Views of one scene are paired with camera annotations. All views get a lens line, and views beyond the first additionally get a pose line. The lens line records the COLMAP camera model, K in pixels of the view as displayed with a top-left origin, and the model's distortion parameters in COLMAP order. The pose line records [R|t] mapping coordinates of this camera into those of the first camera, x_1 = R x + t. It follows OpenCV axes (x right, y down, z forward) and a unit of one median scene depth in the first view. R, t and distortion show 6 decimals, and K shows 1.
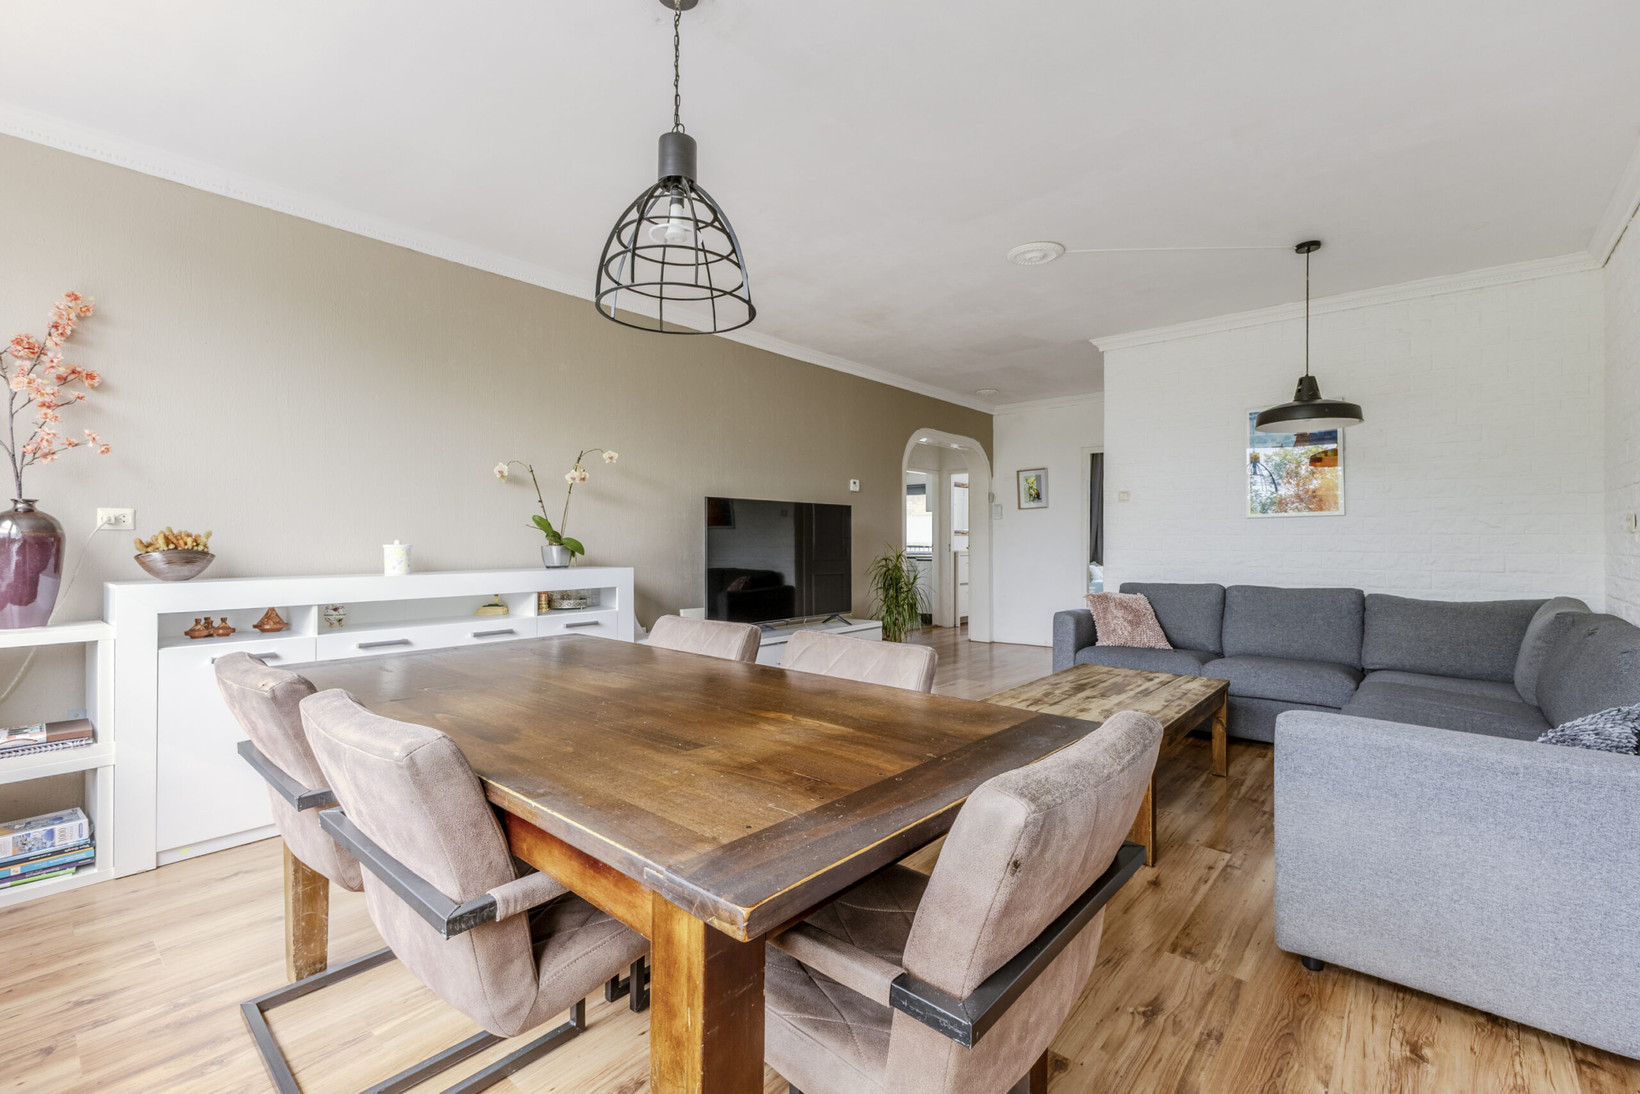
lens RADIAL K [[704.8, 0, 805.1], [0, 704.8, 544.8], [0, 0, 1]] dist [0.012867, -0.004580]
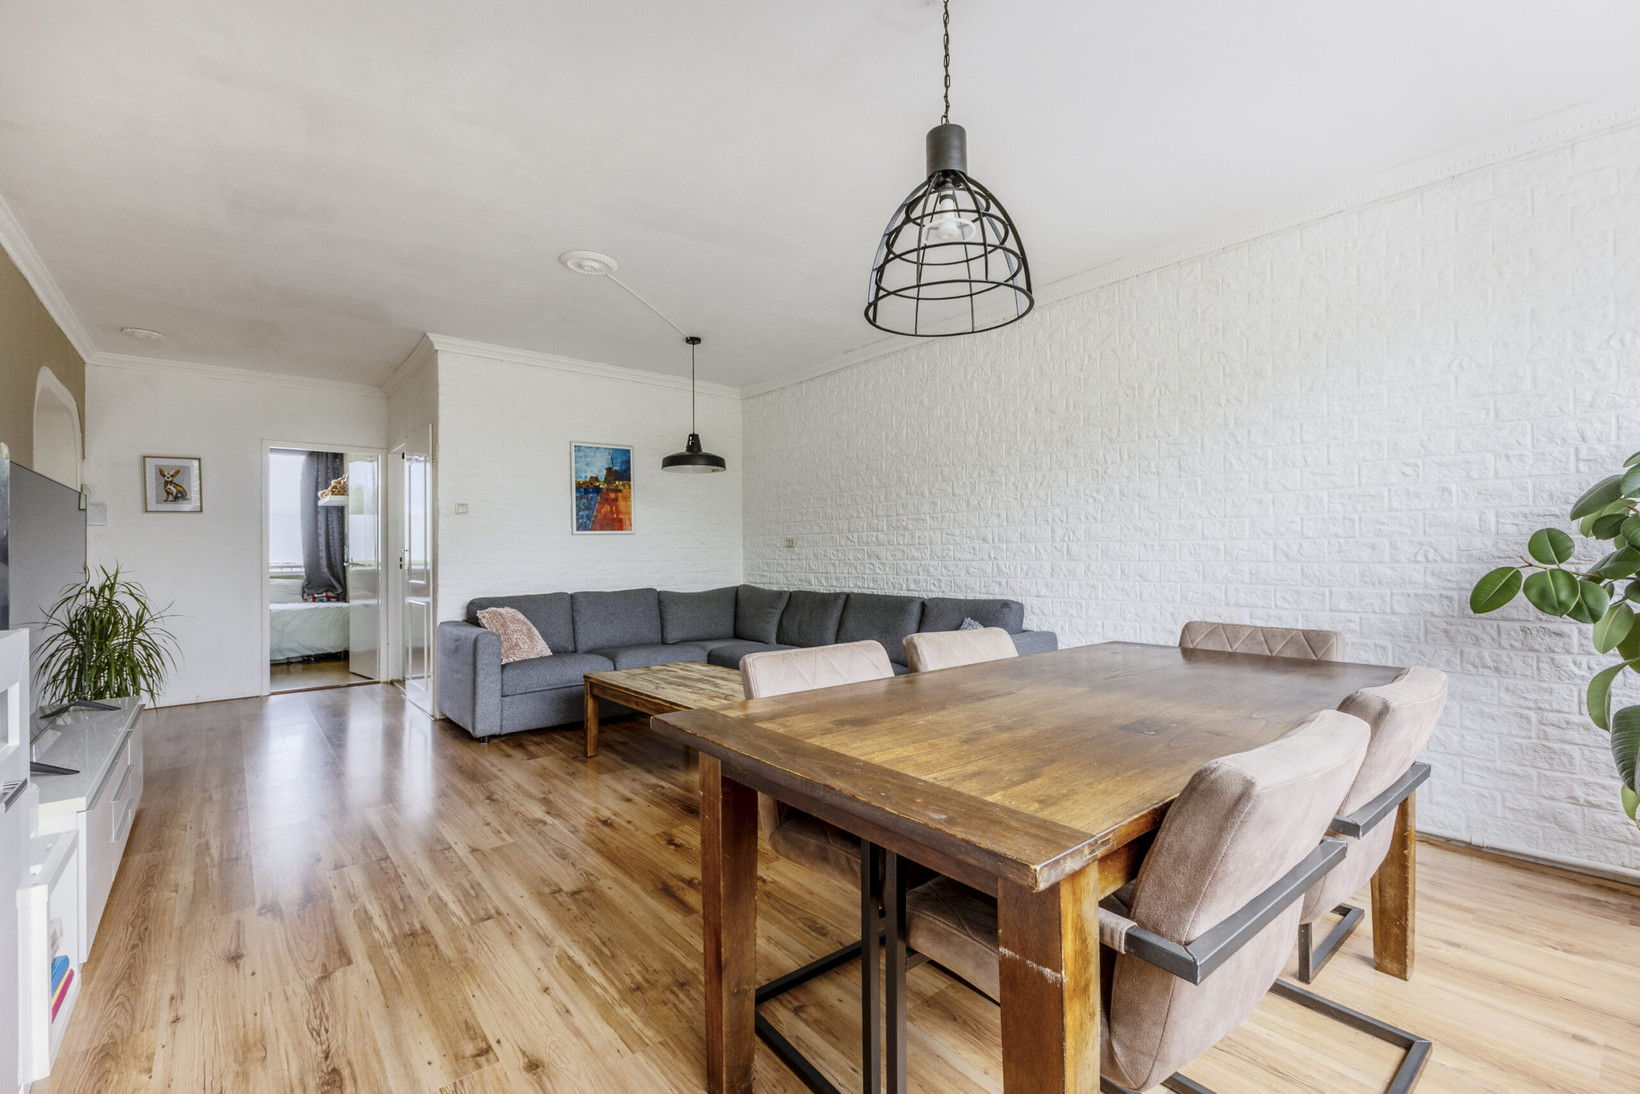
lens RADIAL K [[704.8, 0, 820.2], [0, 704.8, 550.5], [0, 0, 1]] dist [0.012867, -0.004580]
pose [[0.148365, -0.003557, 0.988926, -0.557660], [0.015967, 0.999872, 0.001201, -0.007869], [-0.988804, 0.015612, 0.148403, 0.505302]]
